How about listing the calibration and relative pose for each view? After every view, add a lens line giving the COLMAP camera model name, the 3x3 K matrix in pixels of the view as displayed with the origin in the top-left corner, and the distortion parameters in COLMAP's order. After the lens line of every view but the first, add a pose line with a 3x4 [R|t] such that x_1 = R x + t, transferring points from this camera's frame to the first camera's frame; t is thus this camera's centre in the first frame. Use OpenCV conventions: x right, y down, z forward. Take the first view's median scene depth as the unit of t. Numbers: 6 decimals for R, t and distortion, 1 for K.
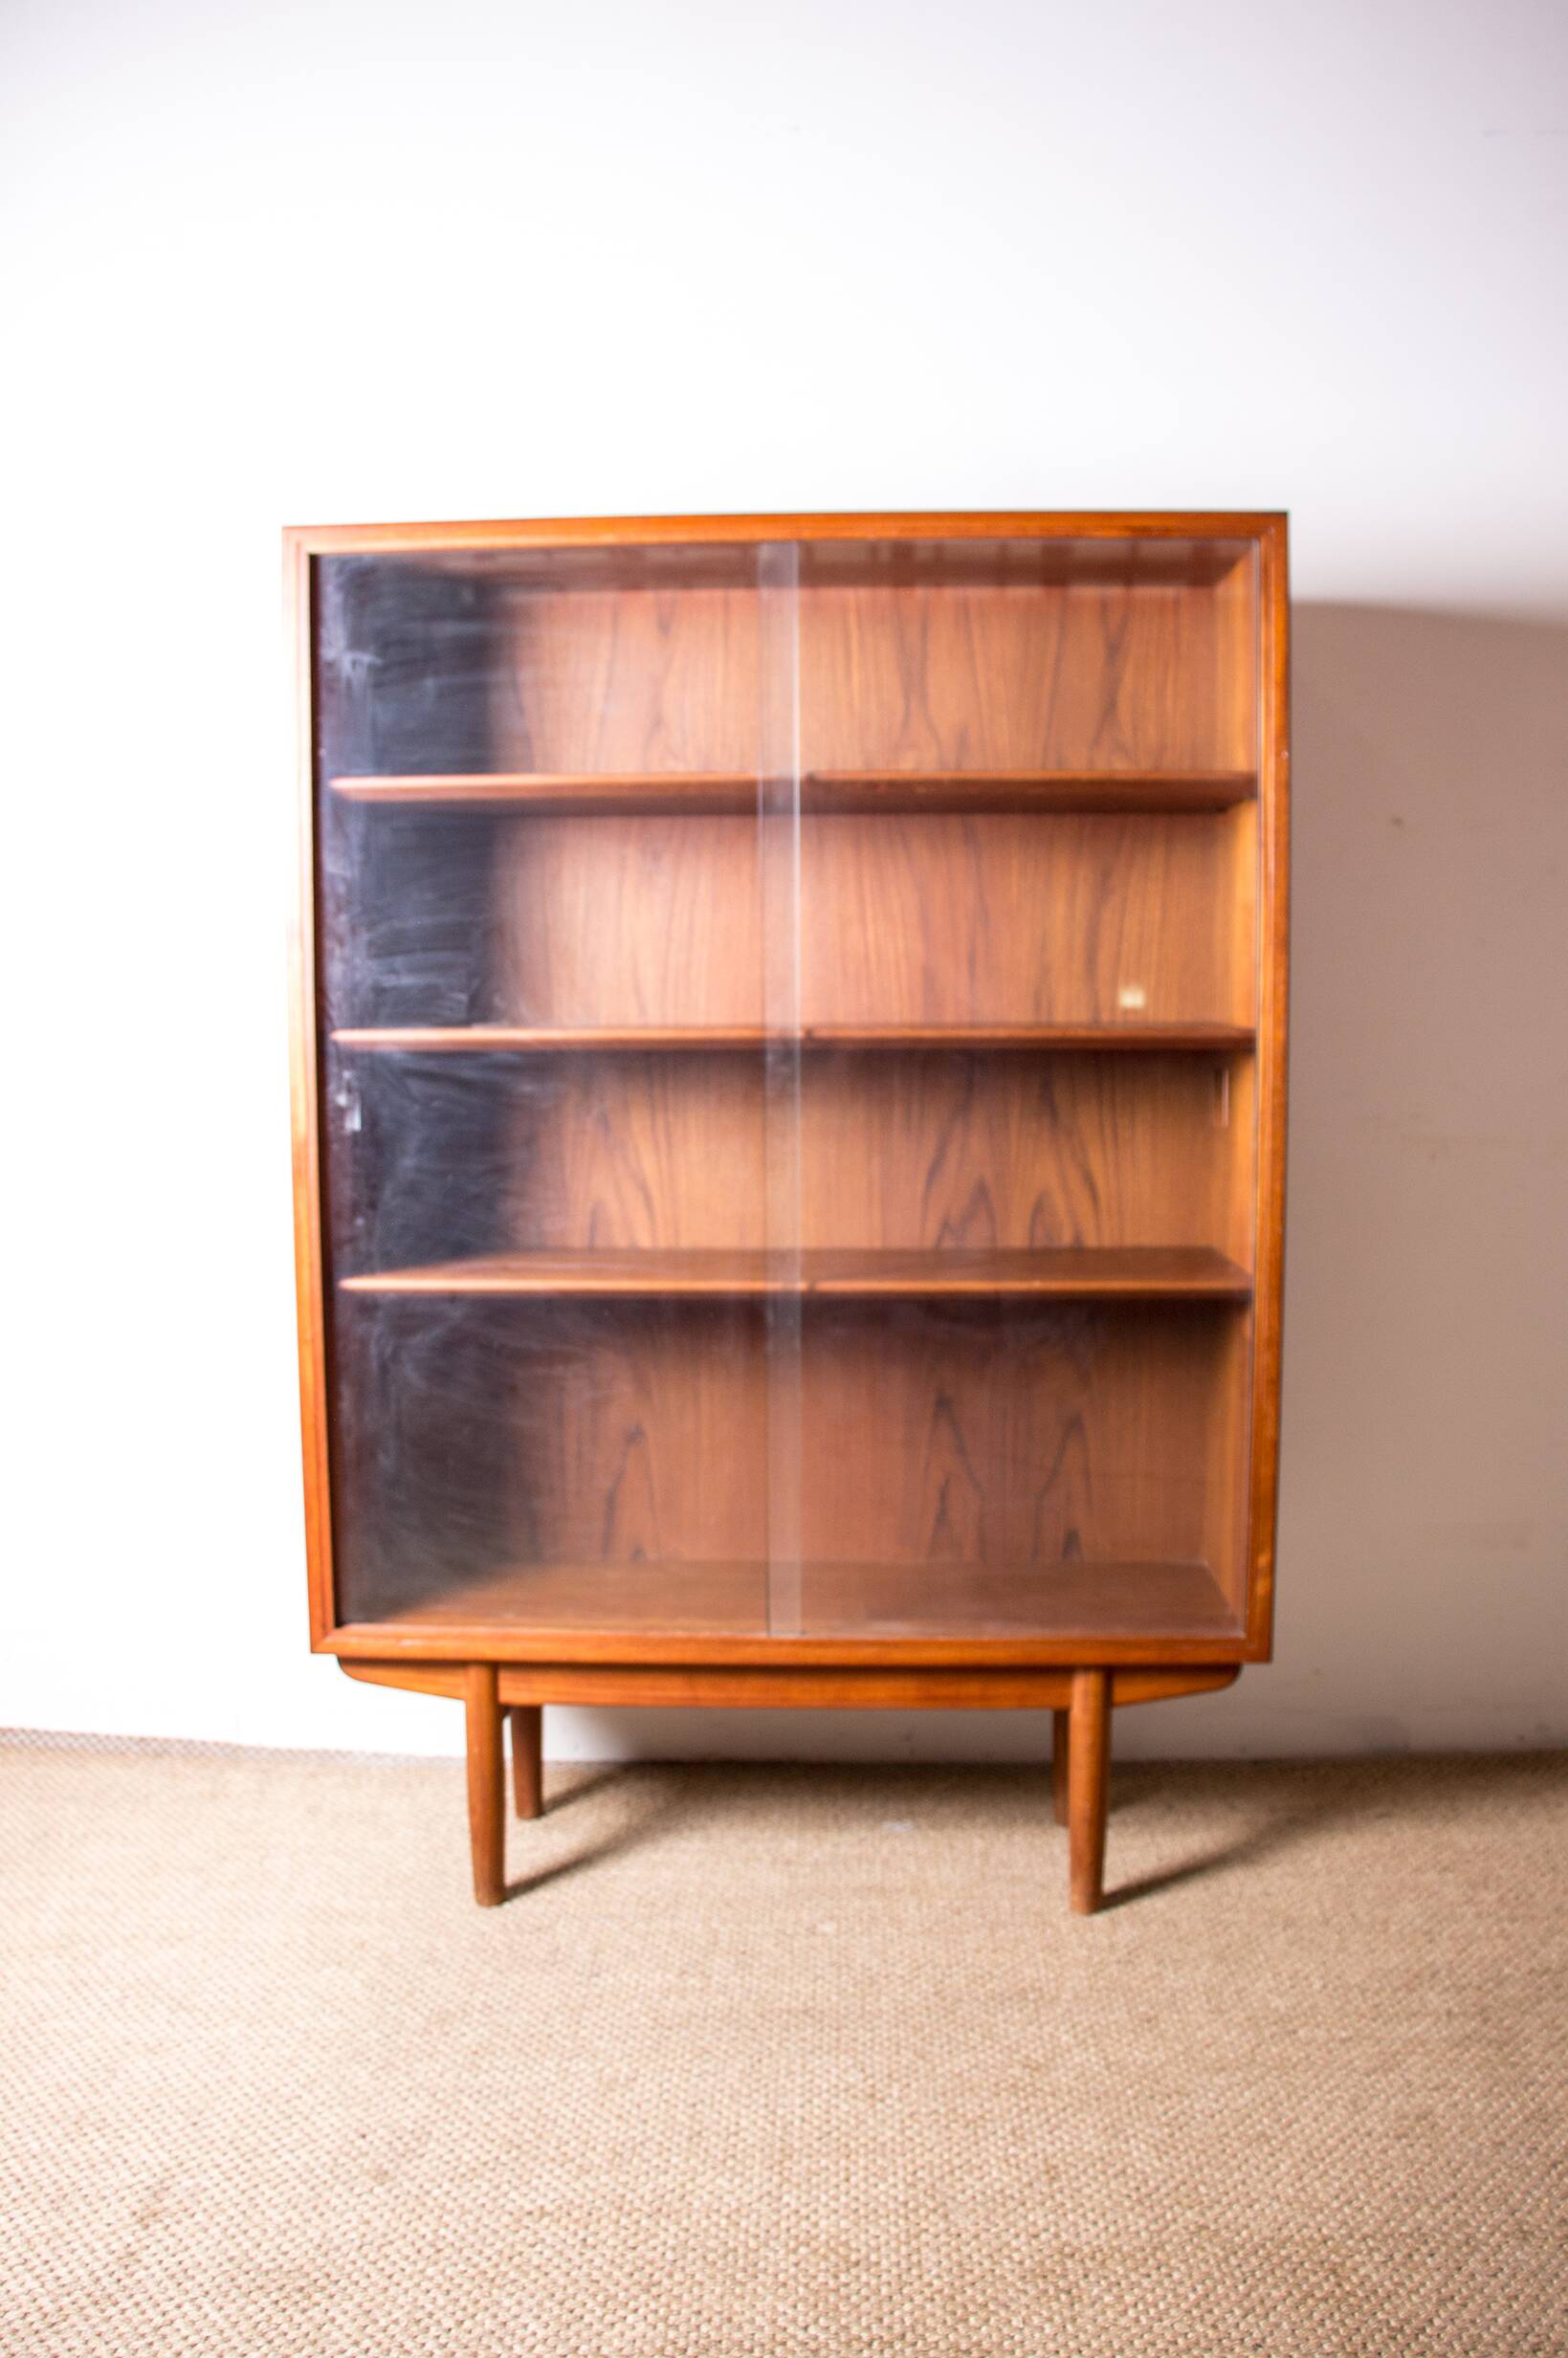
lens RADIAL K [[2020.9, 0, 784.0], [0, 2020.9, 1179.0], [0, 0, 1]] dist [-0.189180, 0.152958]
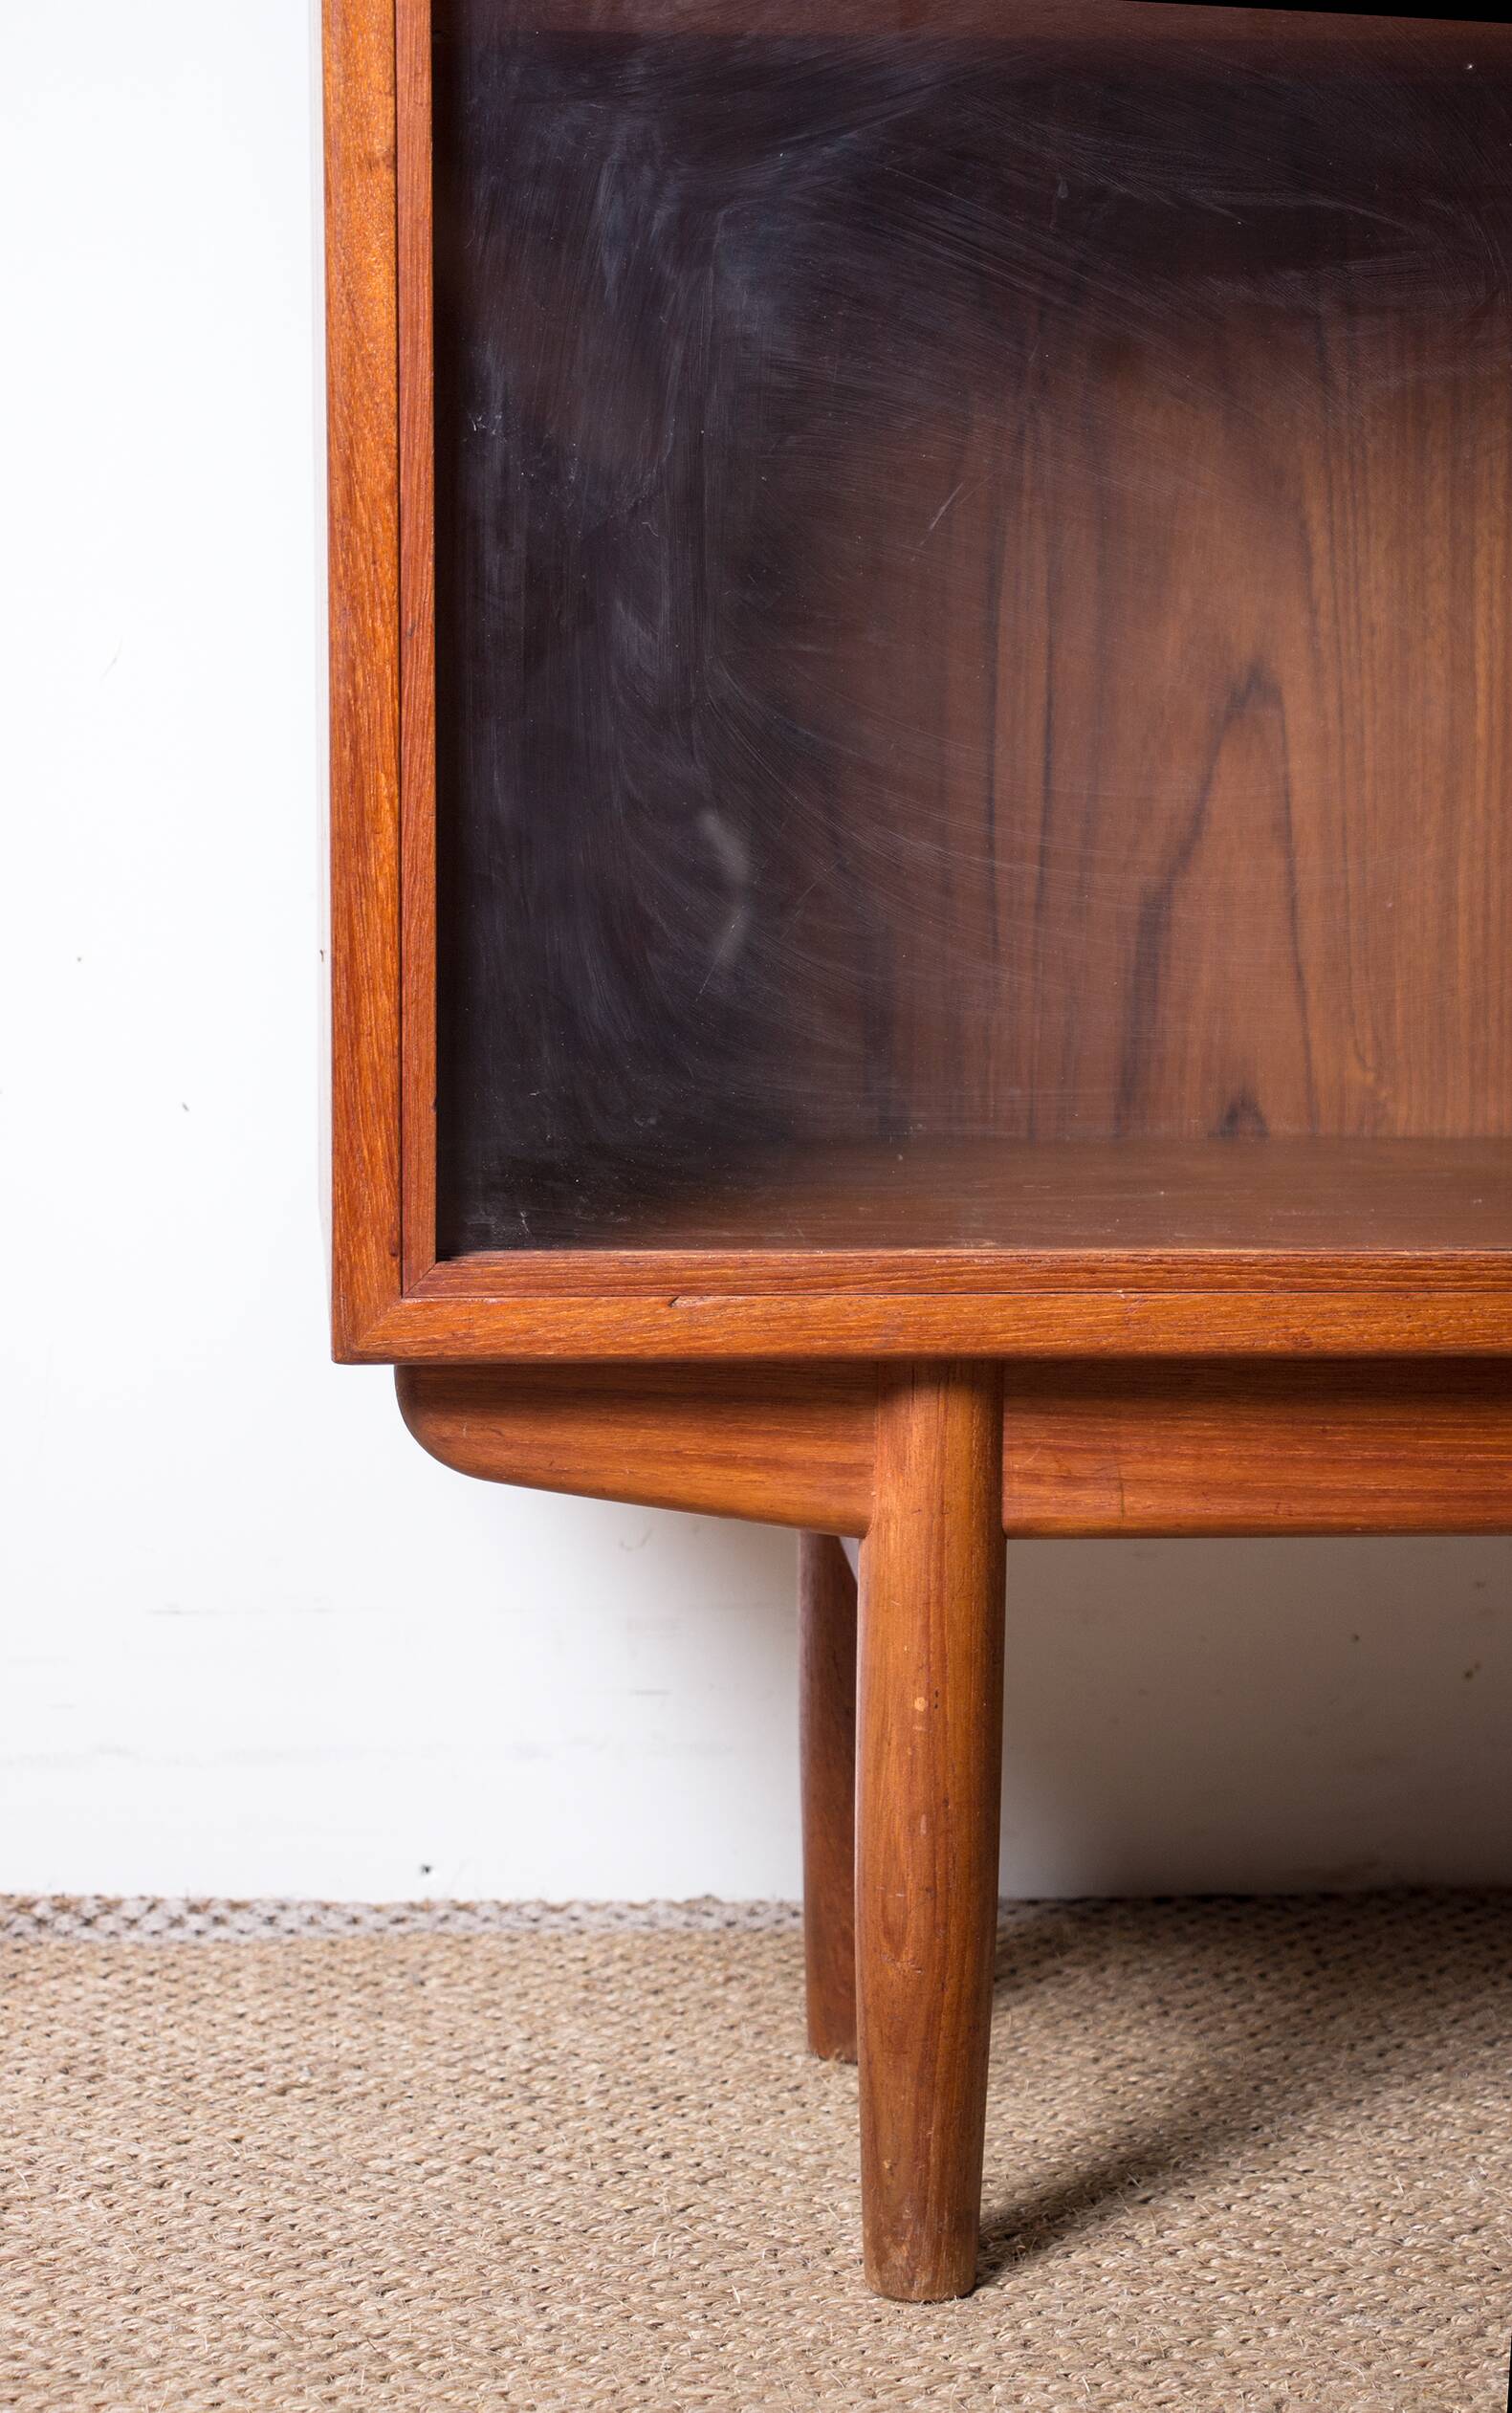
lens RADIAL K [[5671.6, 0, 756.0], [0, 5671.6, 1206.5], [0, 0, 1]] dist [0.242057, 0.788235]
pose [[0.991515, -0.006483, 0.129833, -0.285949], [-0.000799, 0.998433, 0.055957, 0.176413], [-0.129993, -0.055586, 0.989956, 0.219728]]
